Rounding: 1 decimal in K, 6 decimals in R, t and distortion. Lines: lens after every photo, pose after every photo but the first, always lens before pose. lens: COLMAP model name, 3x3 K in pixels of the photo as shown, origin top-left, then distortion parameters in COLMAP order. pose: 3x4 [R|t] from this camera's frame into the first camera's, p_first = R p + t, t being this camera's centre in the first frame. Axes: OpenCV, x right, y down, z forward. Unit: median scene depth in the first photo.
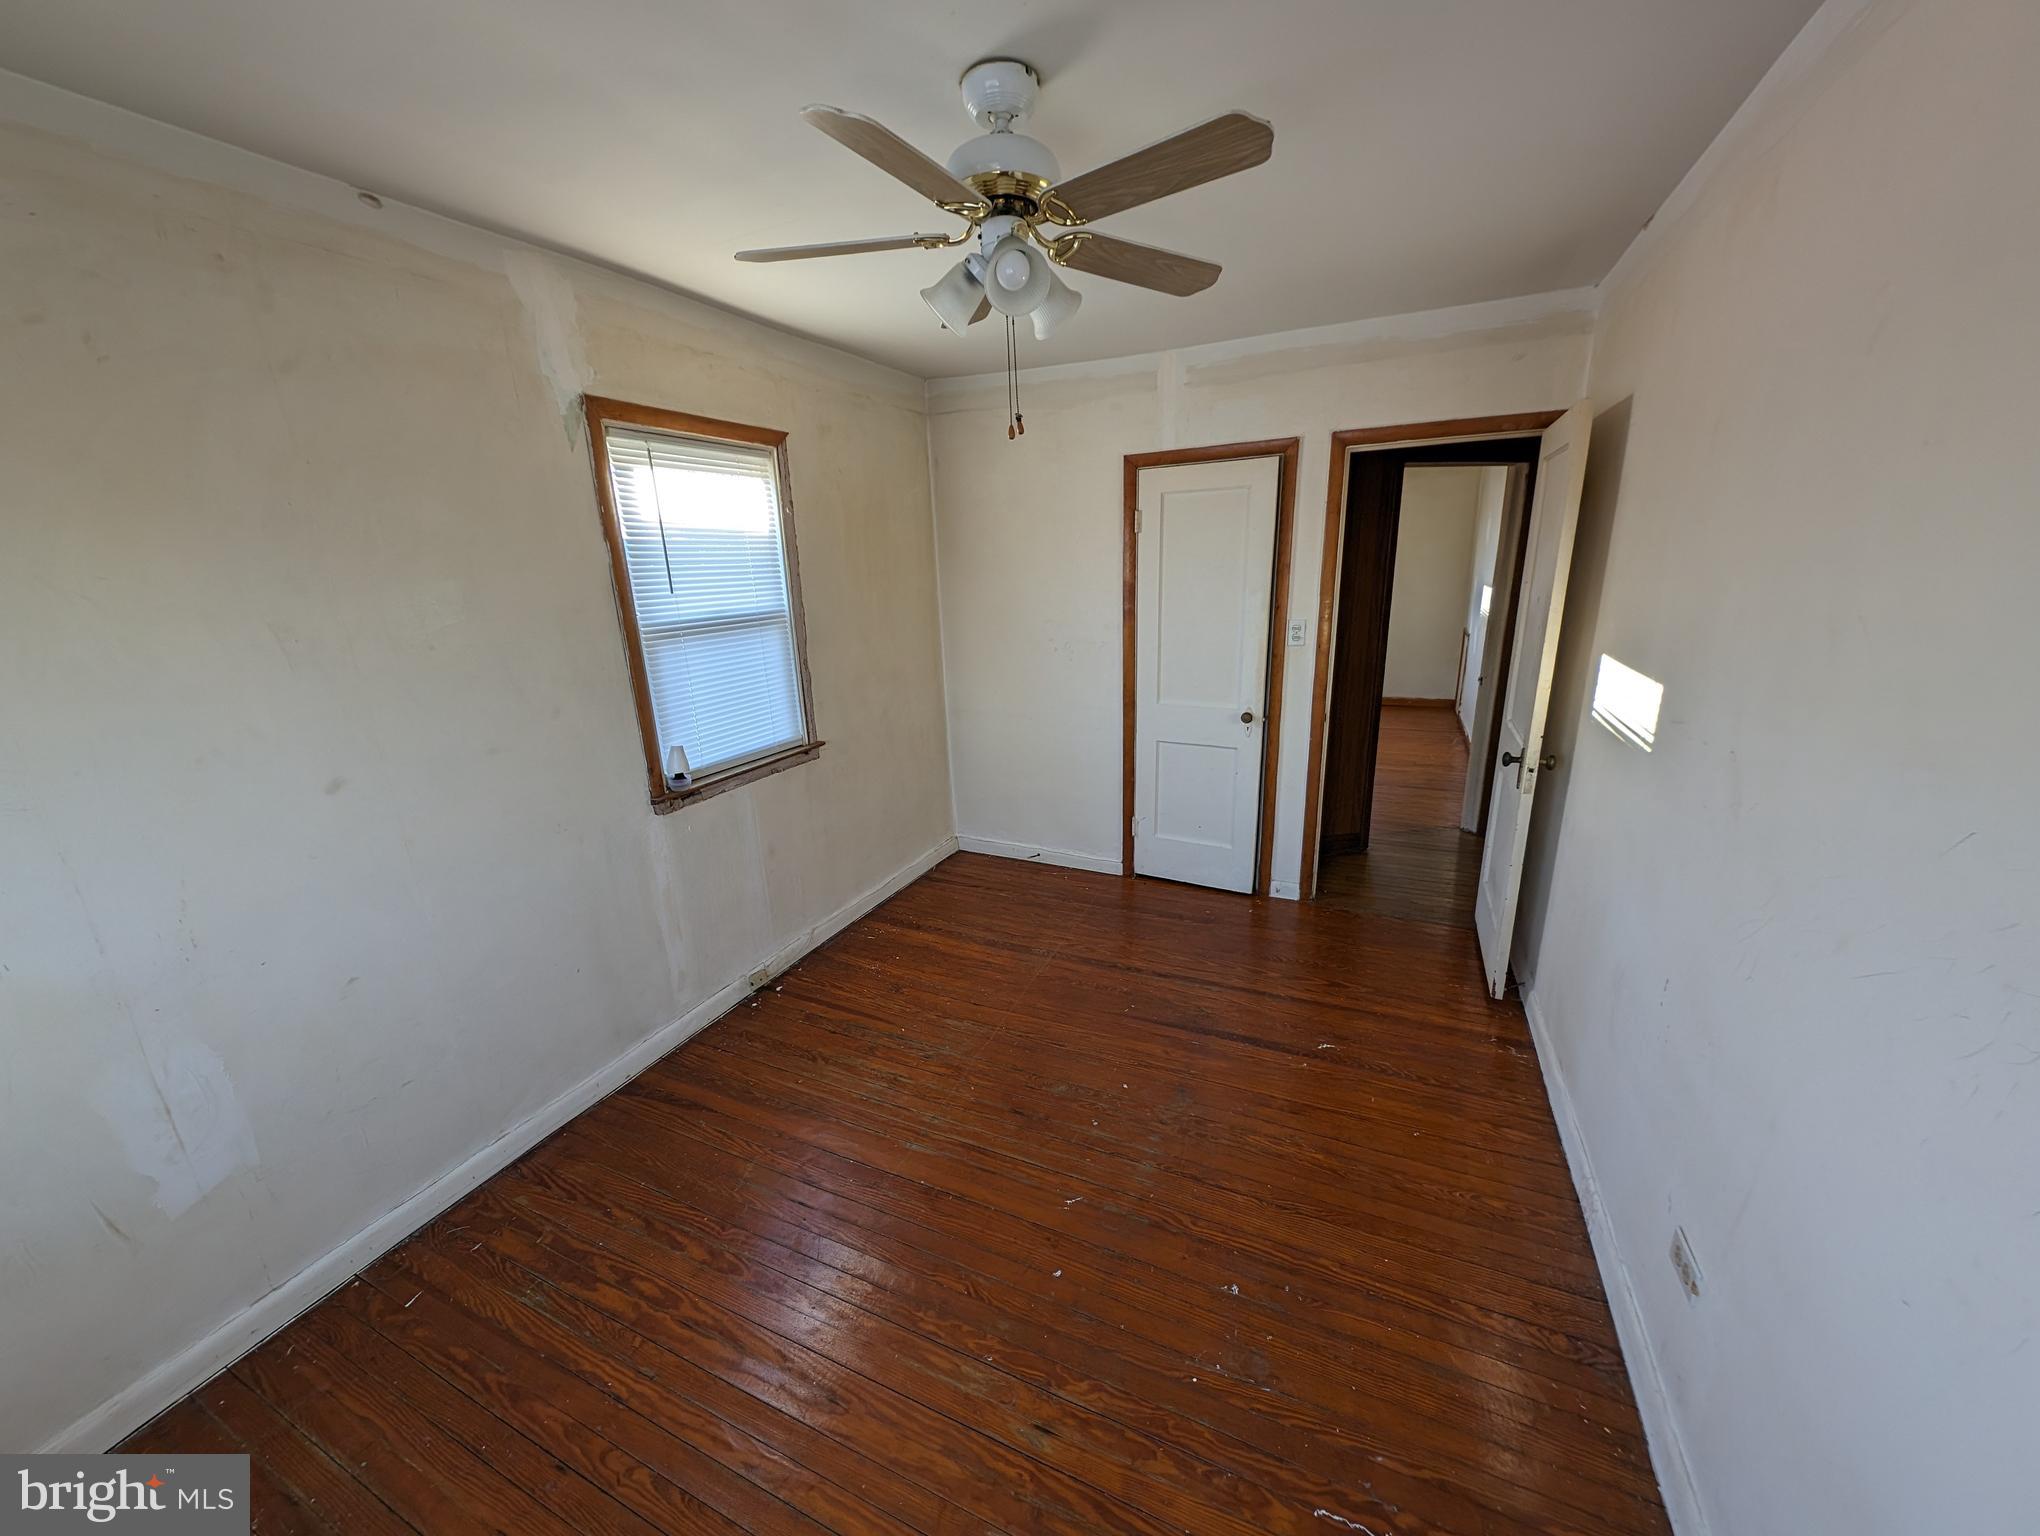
lens RADIAL K [[767.3, 0, 1015.2], [0, 767.3, 779.9], [0, 0, 1]] dist [0.016983, -0.007055]
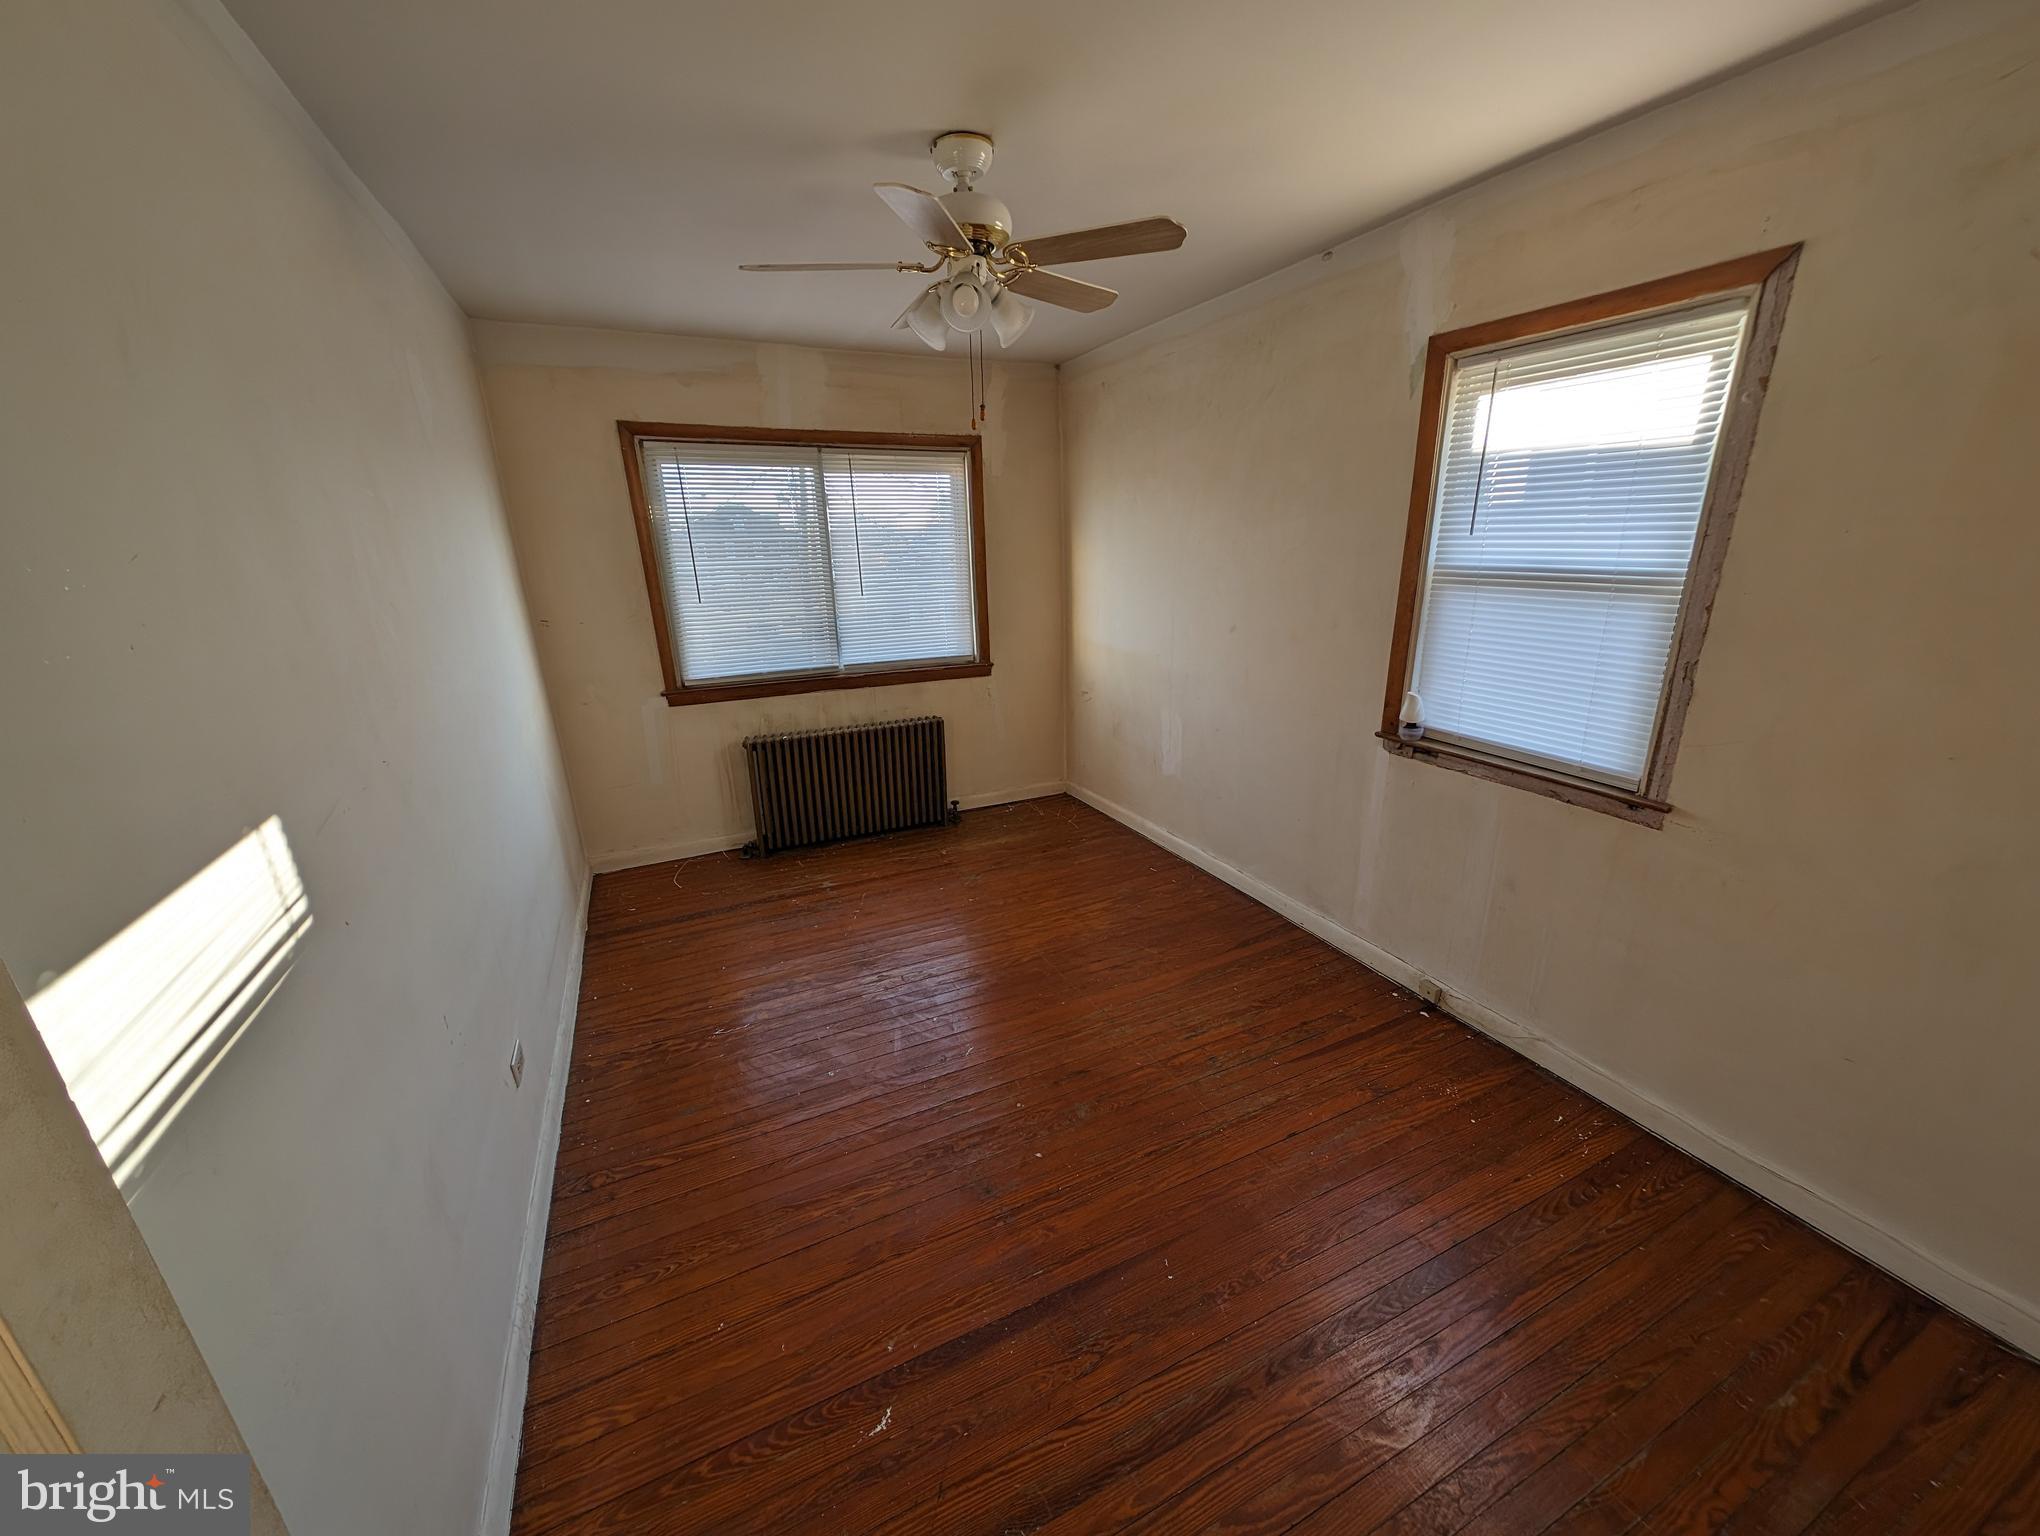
lens RADIAL K [[767.3, 0, 1015.2], [0, 767.3, 779.9], [0, 0, 1]] dist [0.016983, -0.007055]
pose [[-0.641167, 0.290368, -0.710346, 0.579879], [-0.162457, 0.853313, 0.495444, -0.336530], [0.750008, 0.433063, -0.499944, 1.104199]]
